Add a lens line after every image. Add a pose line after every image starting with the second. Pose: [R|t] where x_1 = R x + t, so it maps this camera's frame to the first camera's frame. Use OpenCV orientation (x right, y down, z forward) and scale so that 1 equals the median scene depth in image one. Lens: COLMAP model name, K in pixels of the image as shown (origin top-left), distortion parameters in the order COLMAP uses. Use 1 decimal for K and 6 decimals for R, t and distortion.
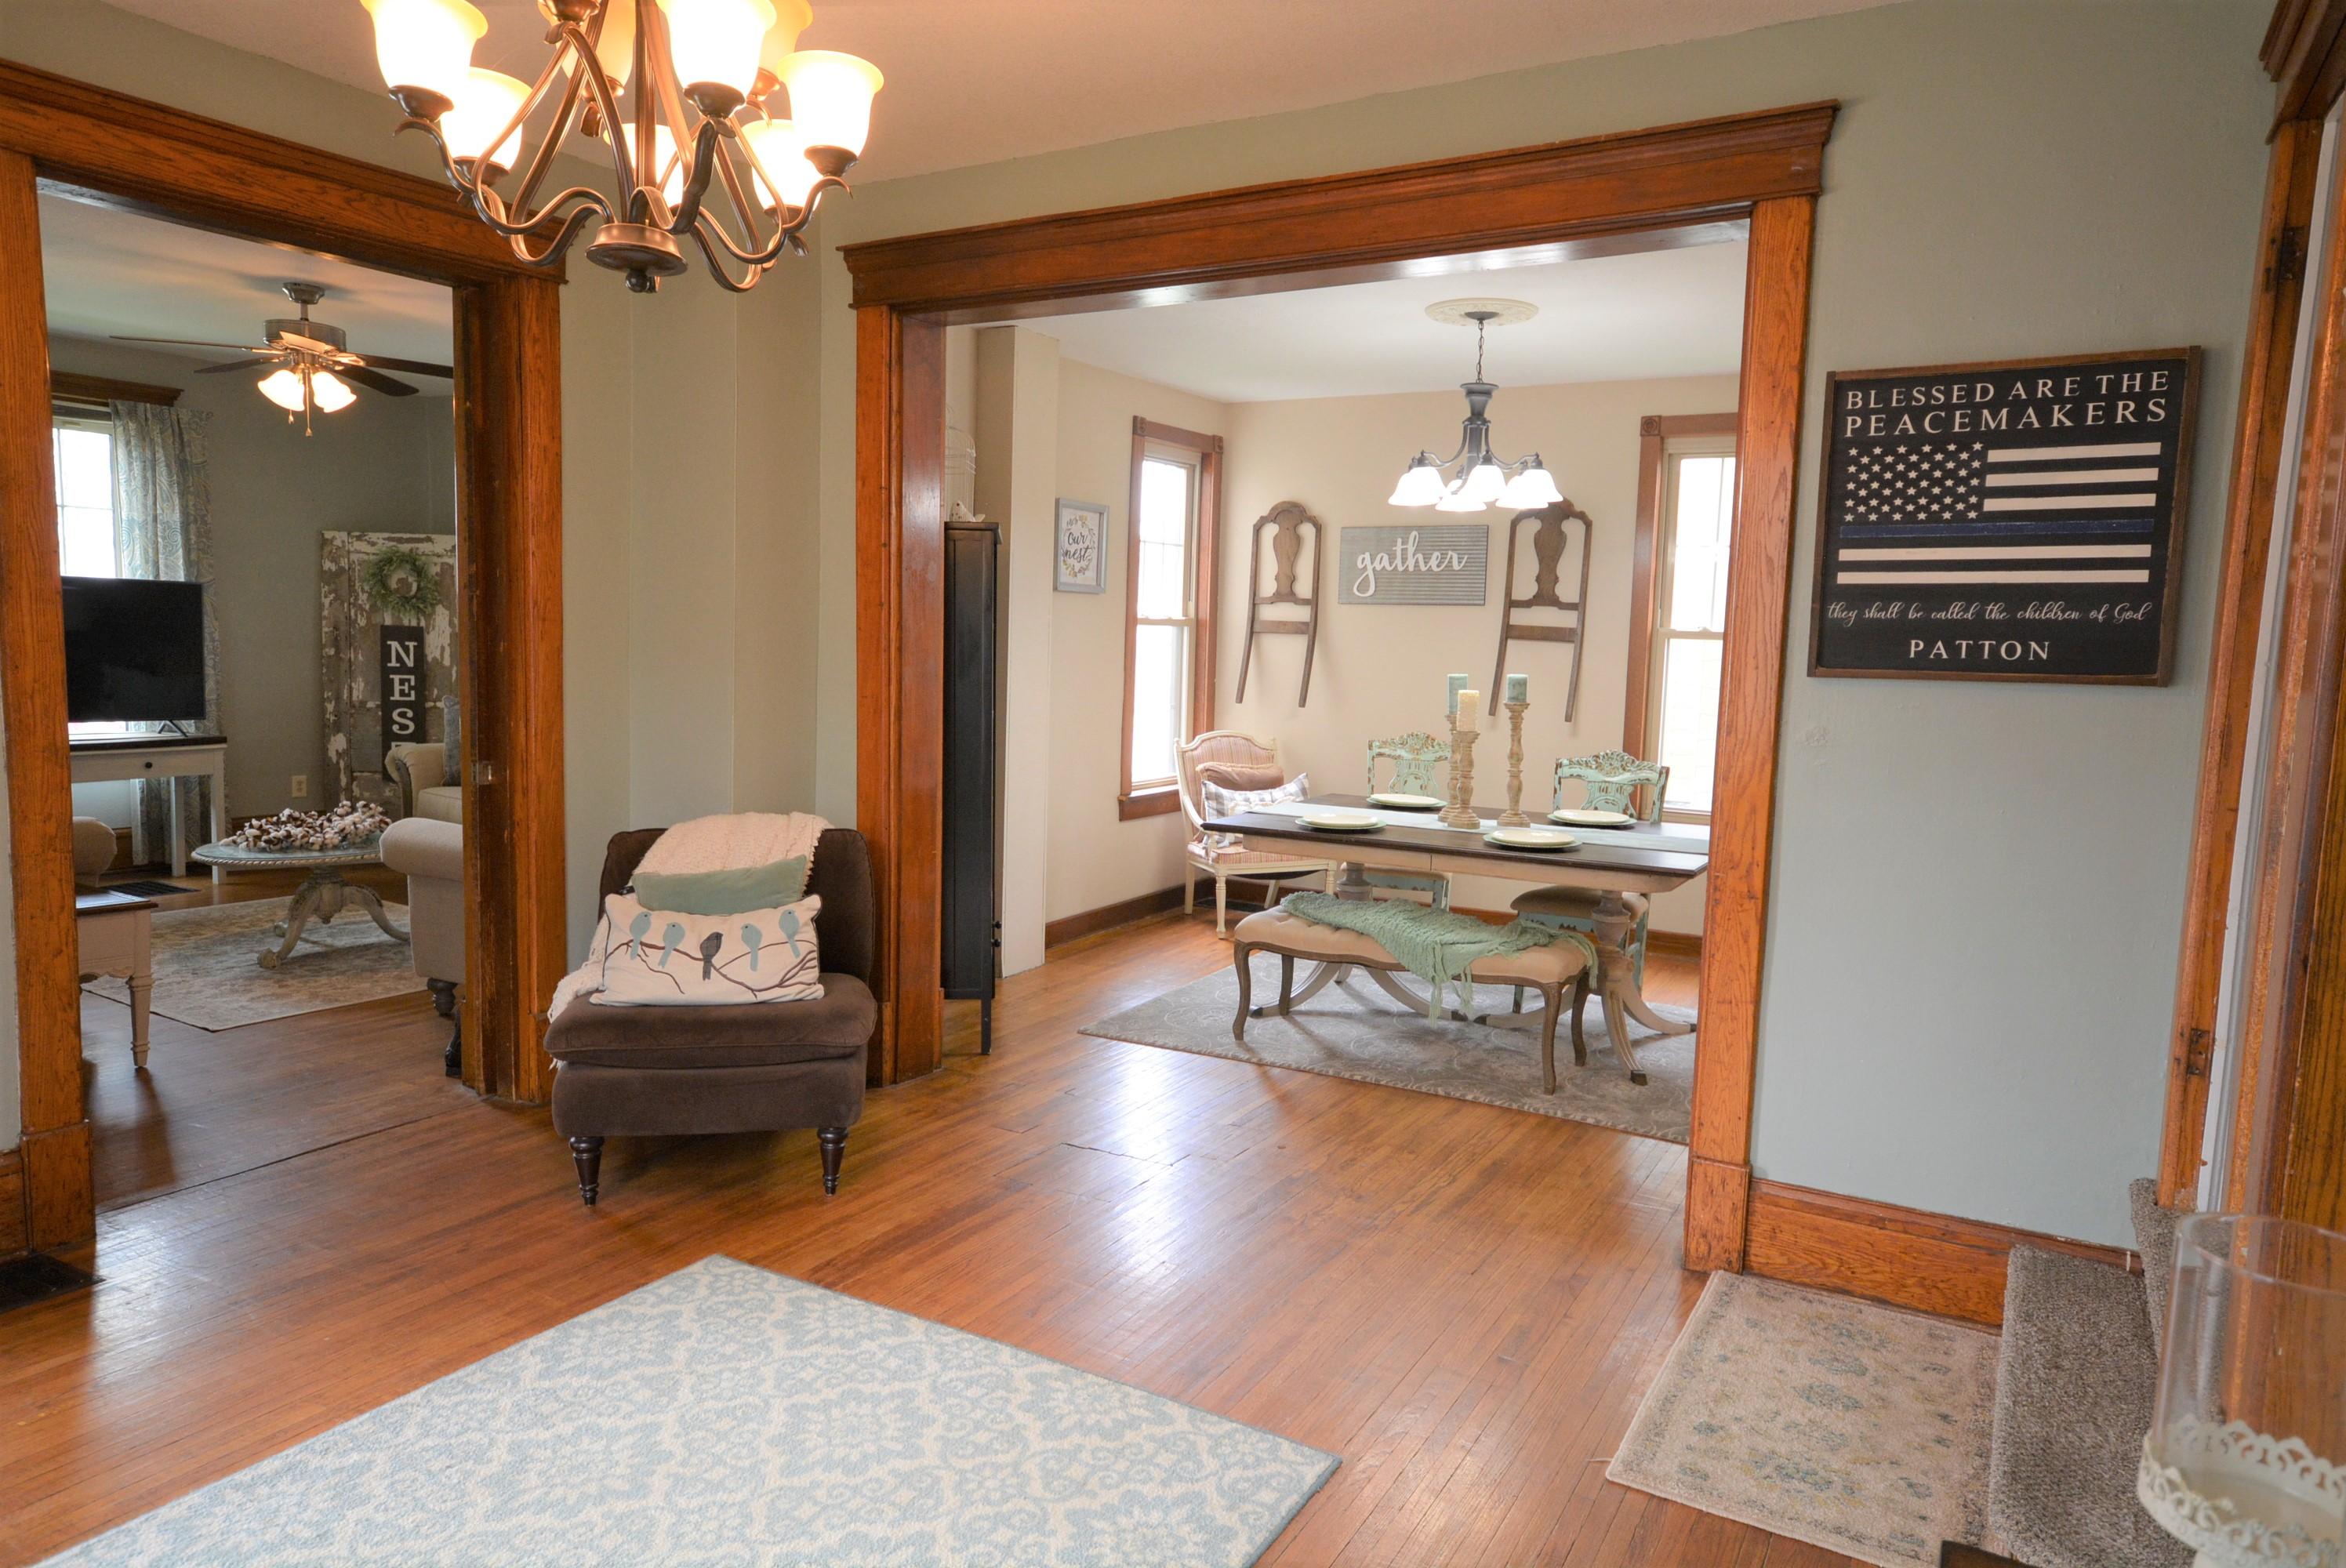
lens RADIAL K [[1475.4, 0, 1158.7], [0, 1475.4, 786.1], [0, 0, 1]] dist [0.014248, 0.003854]
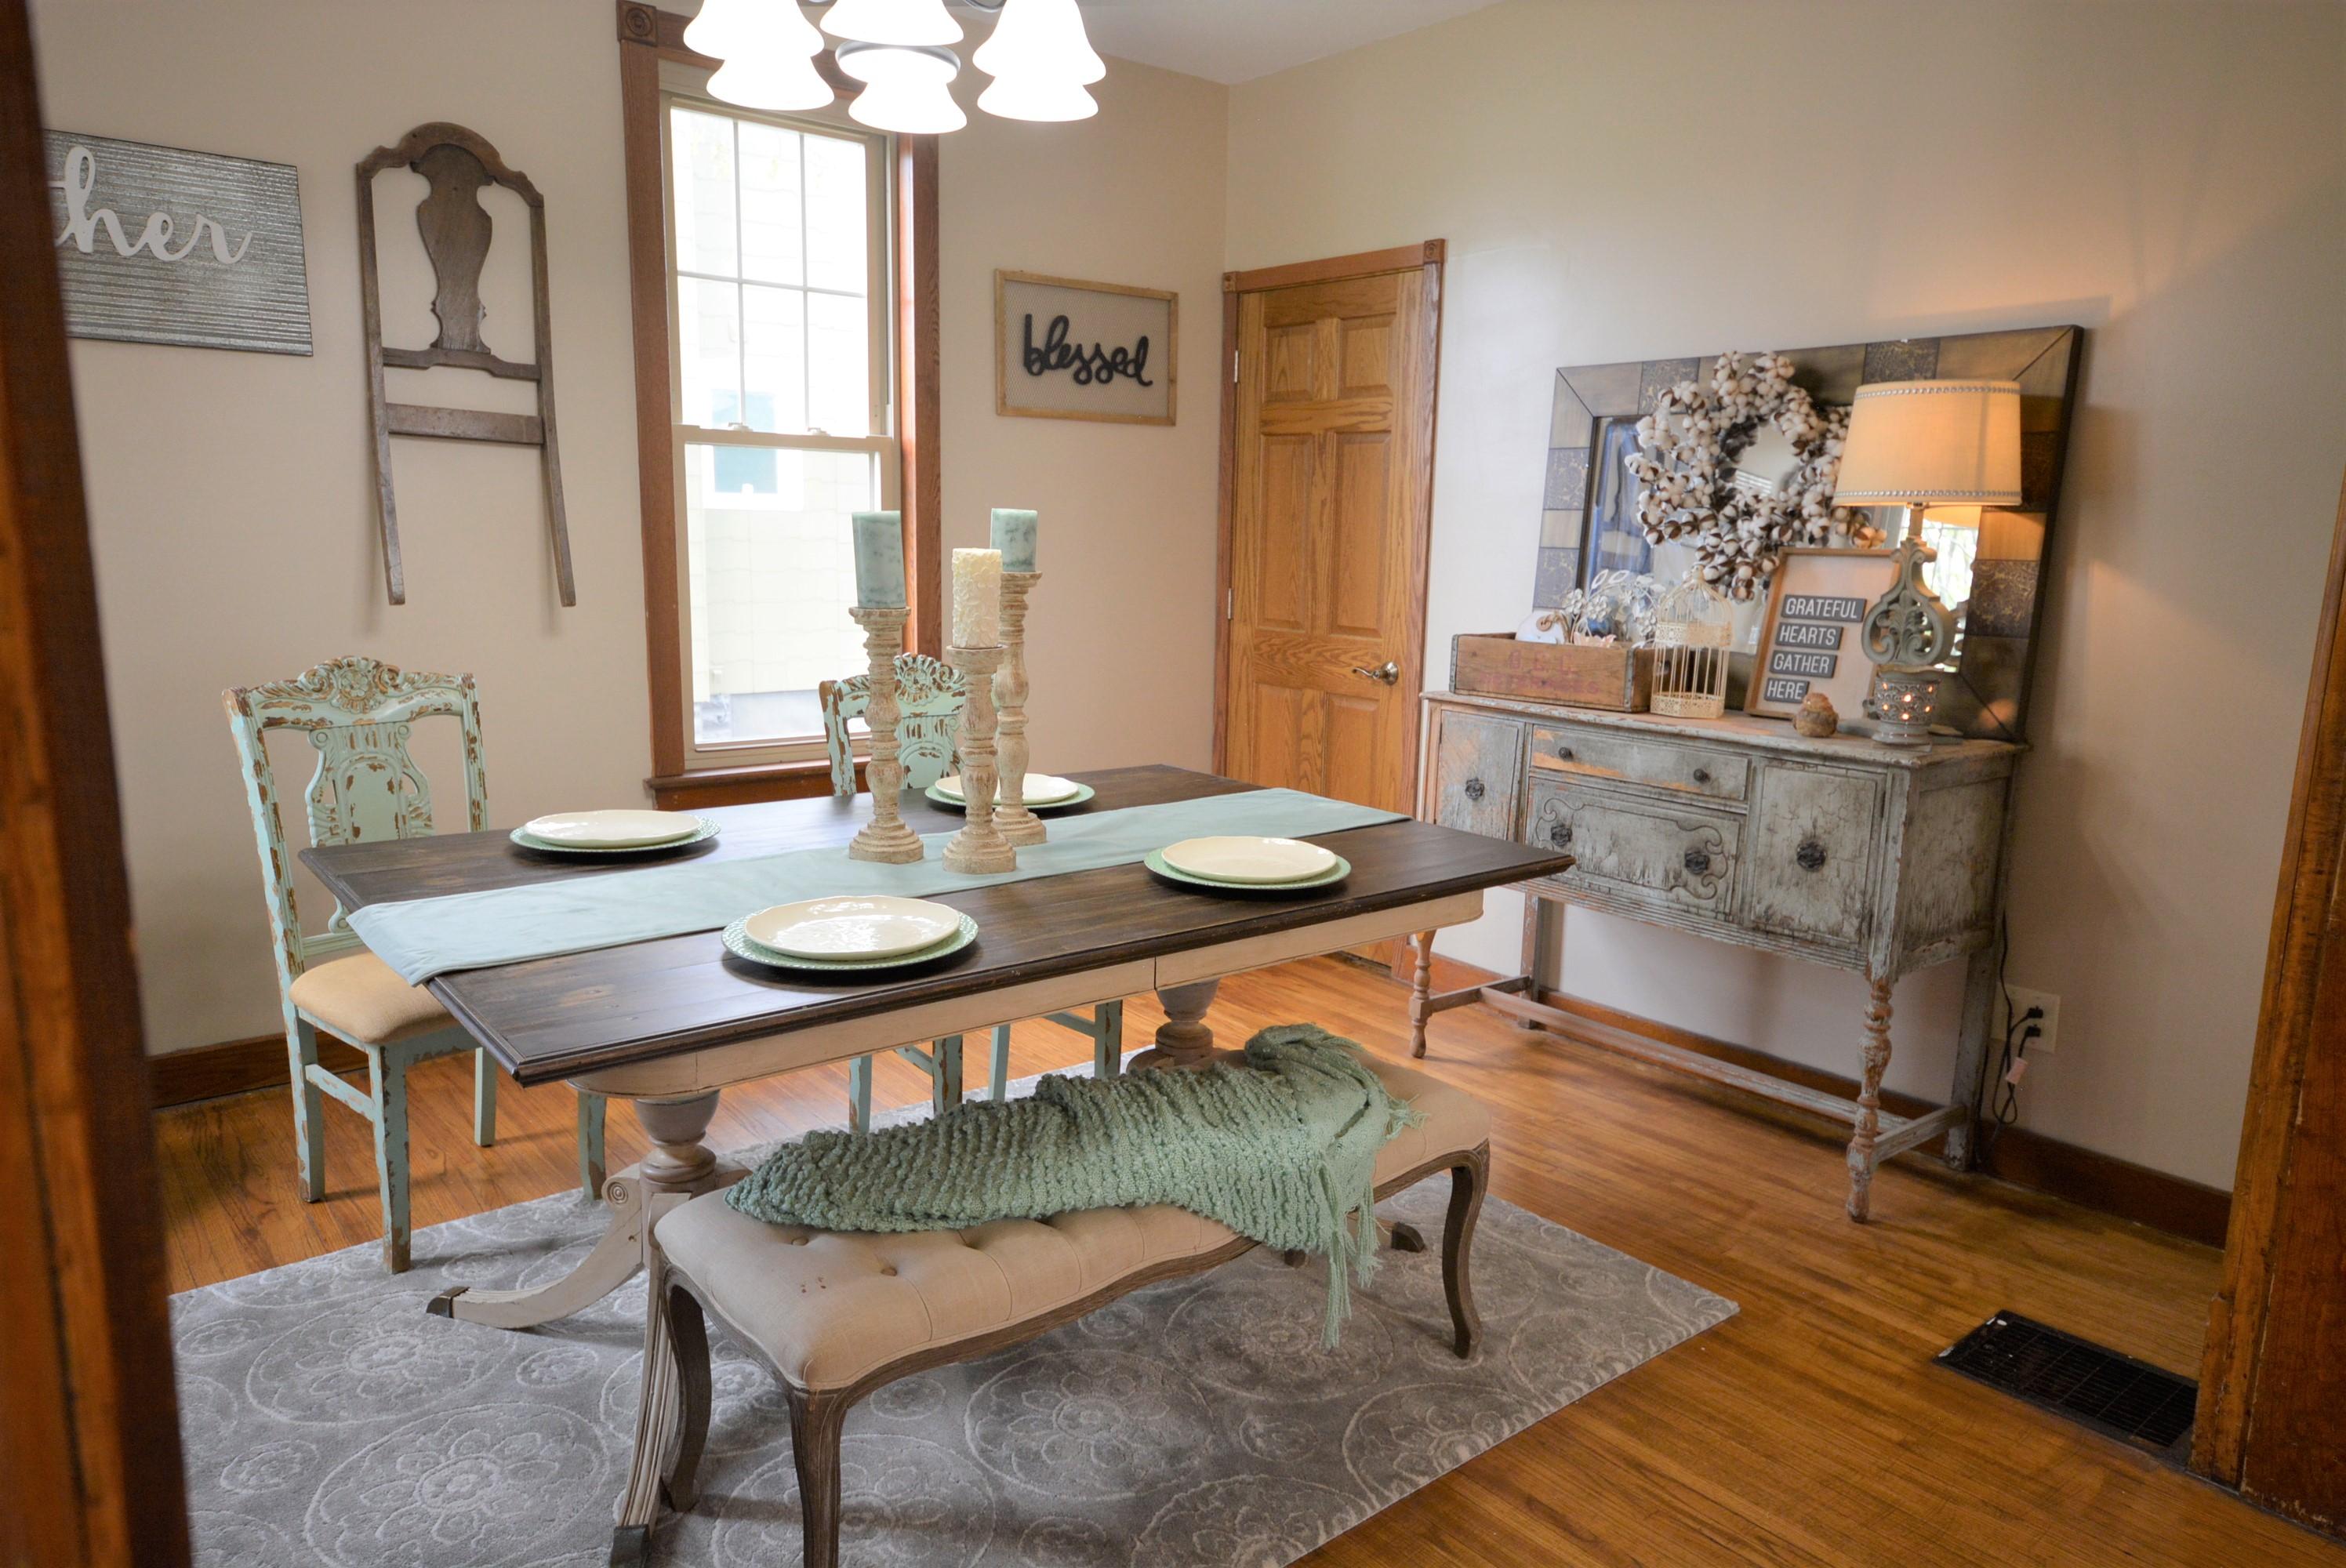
lens RADIAL K [[1517.9, 0, 1164.9], [0, 1517.9, 790.0], [0, 0, 1]] dist [0.002493, 0.003226]
pose [[0.338038, -0.184487, 0.922873, -0.317860], [0.084019, 0.982599, 0.165651, -0.110914], [-0.937375, 0.021543, 0.347656, 1.385103]]
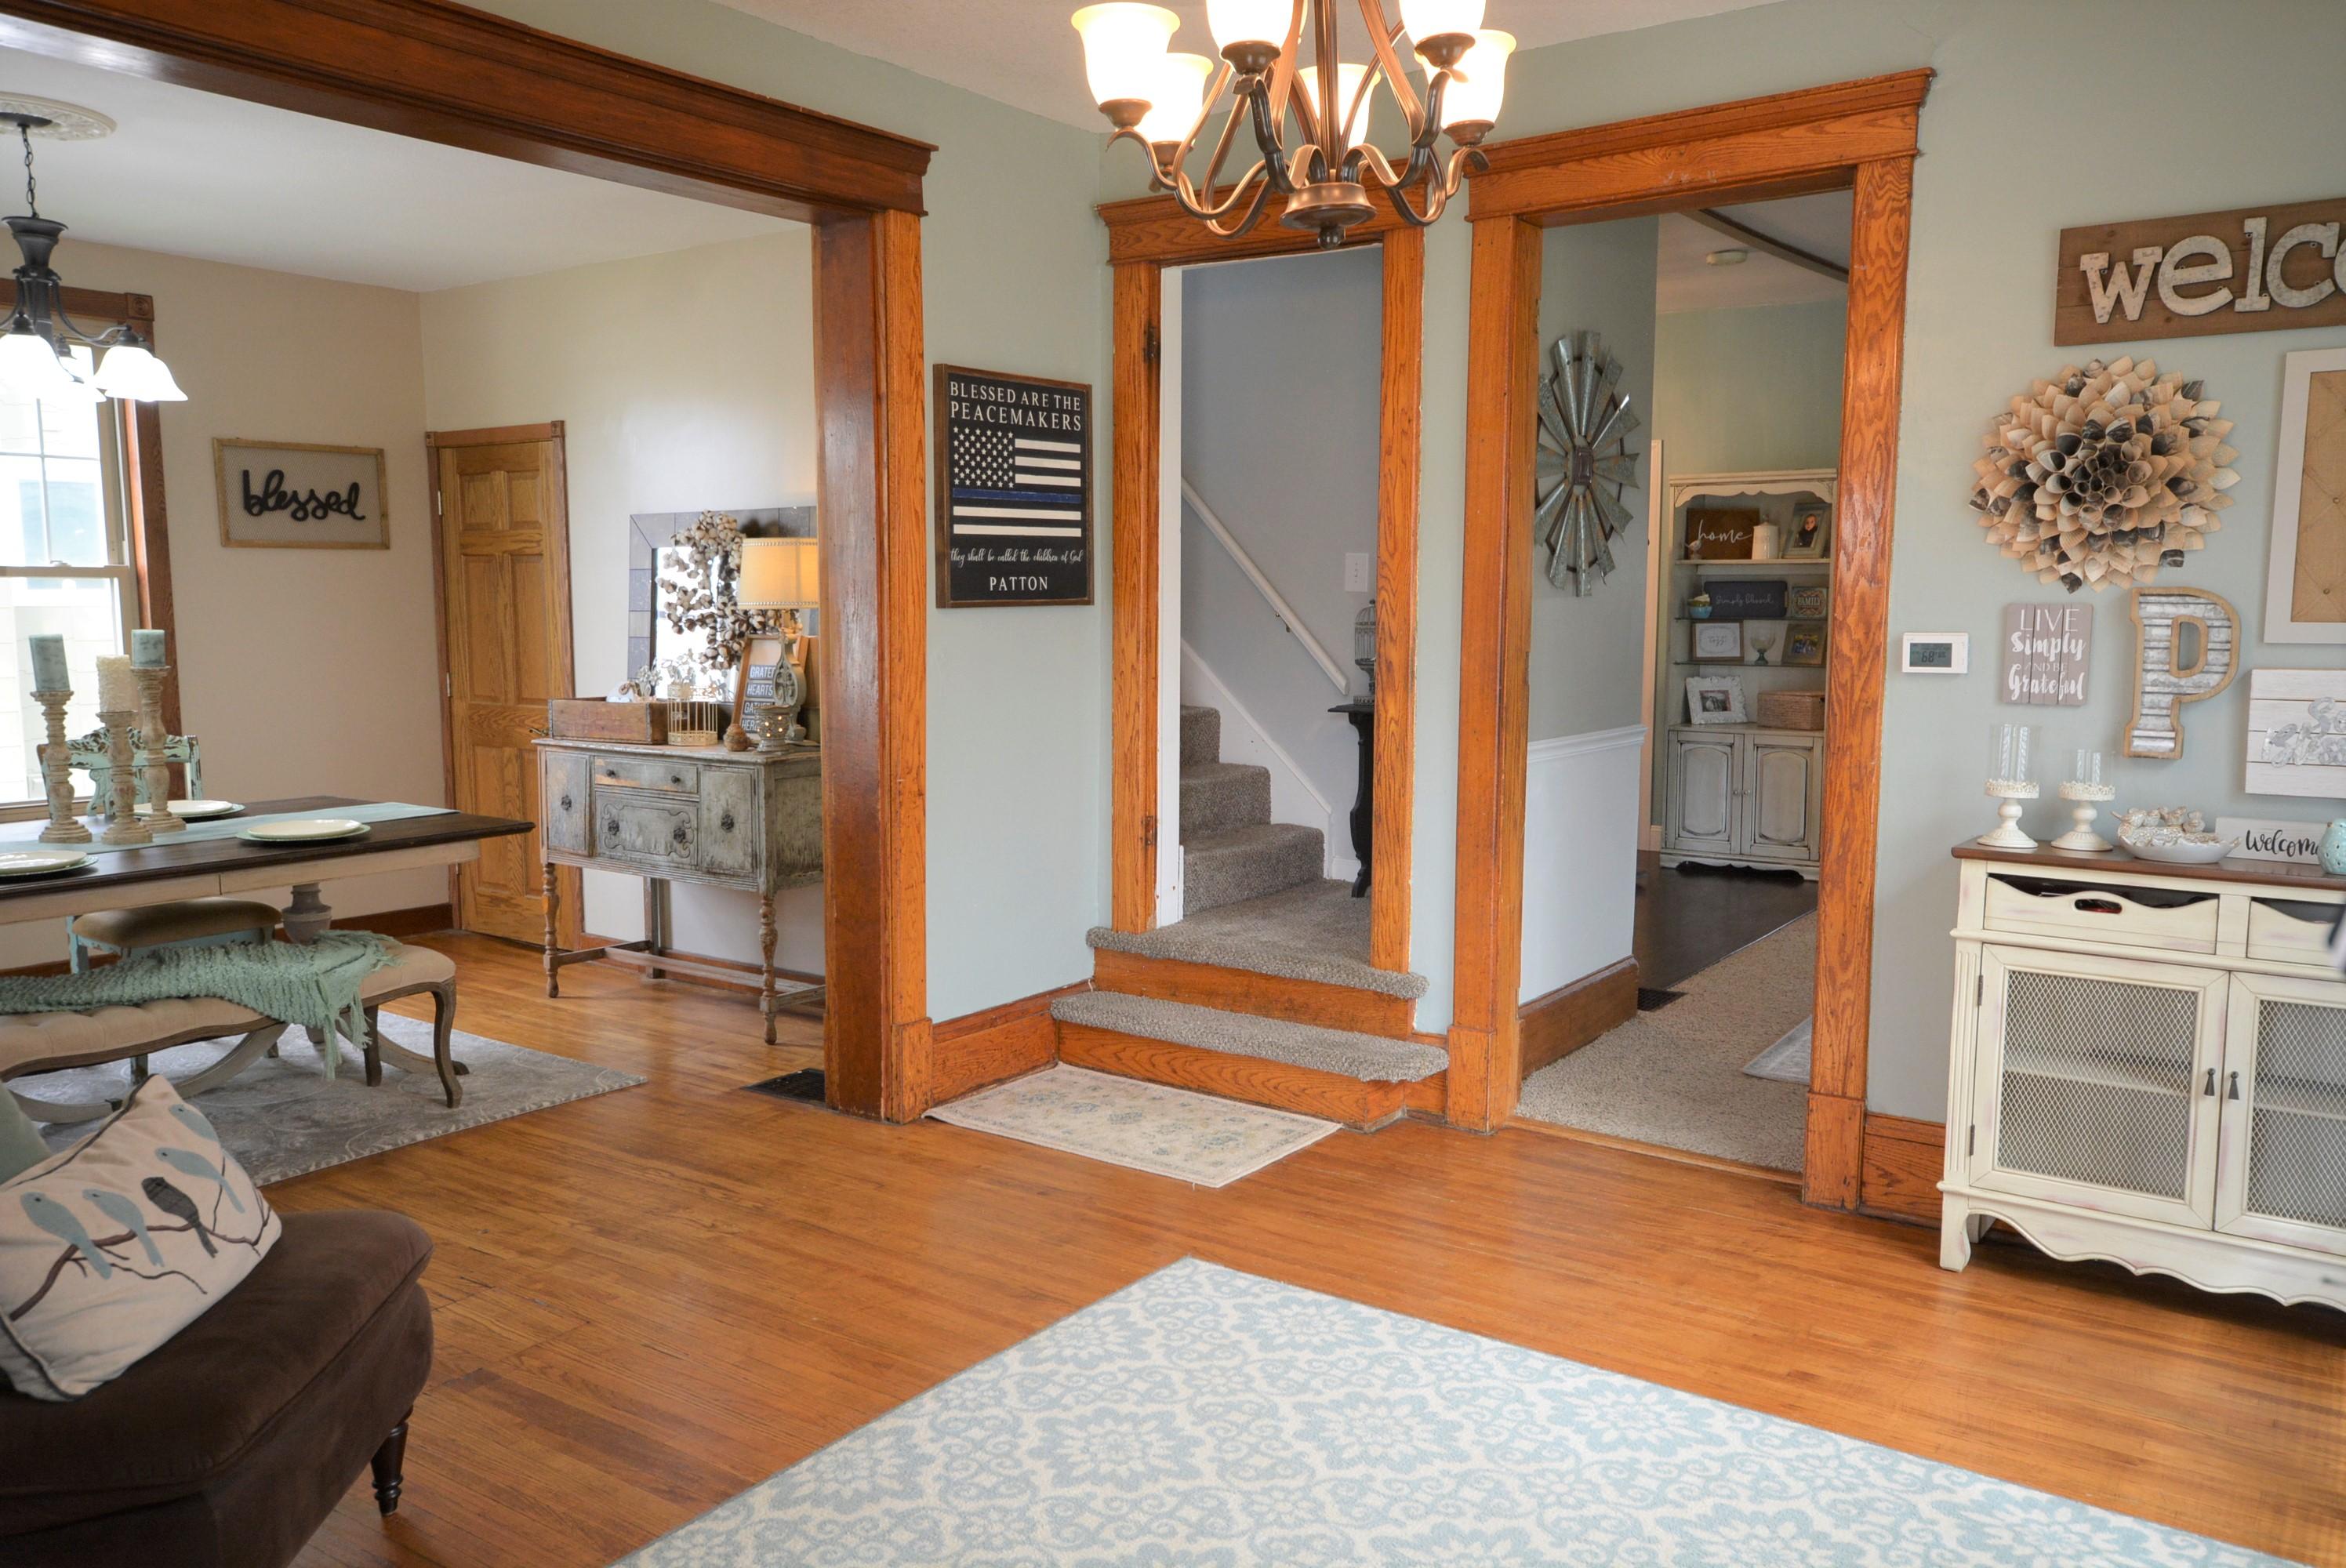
lens RADIAL K [[1784.3, 0, 1179.5], [0, 1784.3, 797.2], [0, 0, 1]] dist [0.008293, 0.025108]
pose [[0.082757, -0.140012, 0.986685, -1.078157], [0.105817, 0.985719, 0.130999, -0.095774], [-0.990936, 0.093567, 0.096391, 0.698550]]
